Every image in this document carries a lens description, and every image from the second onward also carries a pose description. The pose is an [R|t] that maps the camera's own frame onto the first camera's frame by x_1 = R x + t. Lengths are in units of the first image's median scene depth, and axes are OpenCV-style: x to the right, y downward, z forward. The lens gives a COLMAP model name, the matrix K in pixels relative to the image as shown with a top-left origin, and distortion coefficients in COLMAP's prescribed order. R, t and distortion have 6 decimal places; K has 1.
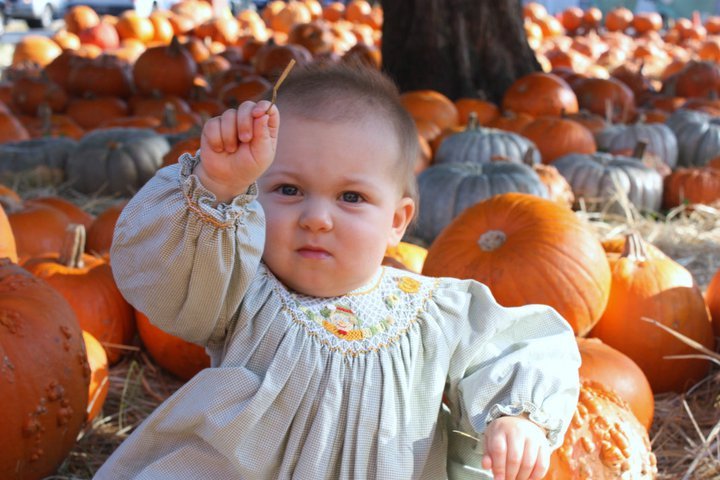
lens RADIAL K [[1350.4, 0, 373.7], [0, 1350.4, 191.6], [0, 0, 1]] dist [-0.020646, 0.000000]
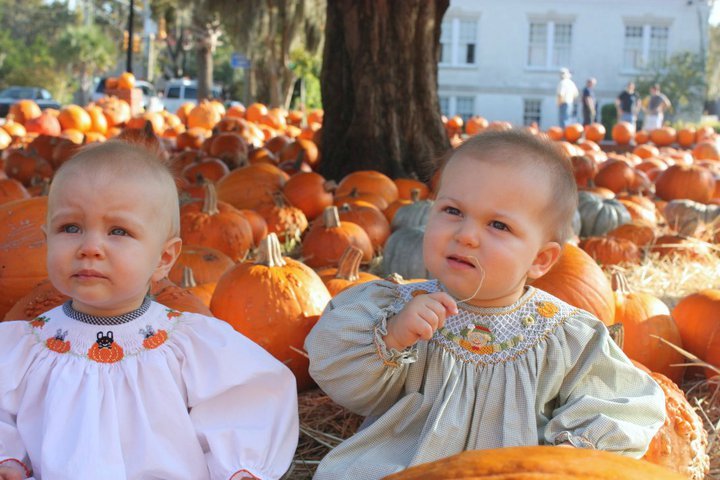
lens RADIAL K [[1188.6, 0, 320.6], [0, 1188.6, 203.8], [0, 0, 1]] dist [-0.013655, 0.000000]
pose [[0.992923, 0.021976, 0.116710, -0.211928], [-0.013676, 0.997351, -0.071447, 0.050114], [-0.117971, 0.069345, 0.990593, -0.057273]]
